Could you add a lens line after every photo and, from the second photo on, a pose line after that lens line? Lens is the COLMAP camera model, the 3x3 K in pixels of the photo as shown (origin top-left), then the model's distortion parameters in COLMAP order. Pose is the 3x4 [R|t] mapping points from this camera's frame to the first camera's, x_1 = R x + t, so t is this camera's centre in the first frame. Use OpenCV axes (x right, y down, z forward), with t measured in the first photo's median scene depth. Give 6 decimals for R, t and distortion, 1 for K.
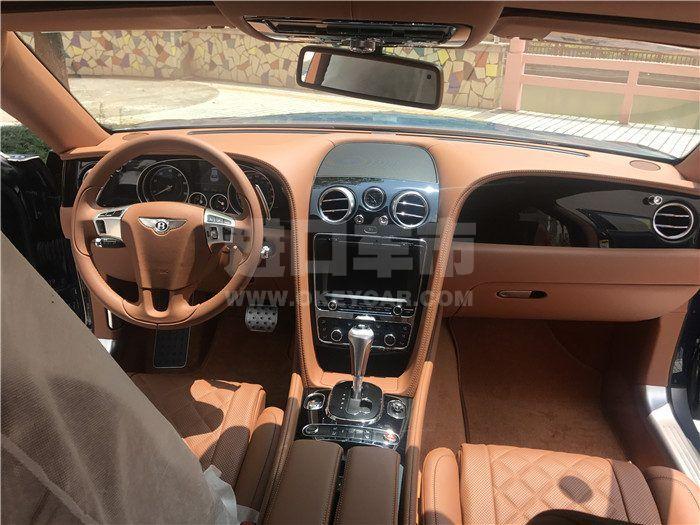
lens RADIAL K [[575.1, 0, 350.0], [0, 575.1, 262.5], [0, 0, 1]] dist [0.094813, -0.203061]
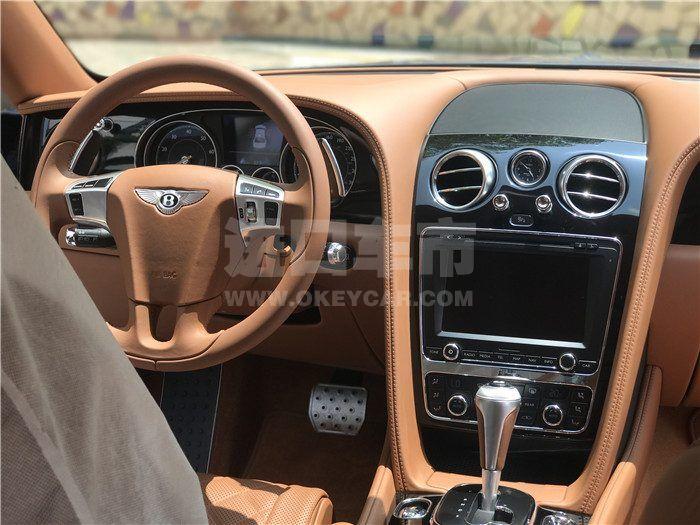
lens RADIAL K [[1134.4, 0, 350.0], [0, 1134.4, 262.5], [0, 0, 1]] dist [0.065761, -0.000604]
pose [[0.986544, 0.008298, -0.163287, 0.055878], [-0.025693, 0.994171, -0.104706, 0.111011], [0.161466, 0.107492, 0.981007, -0.131316]]
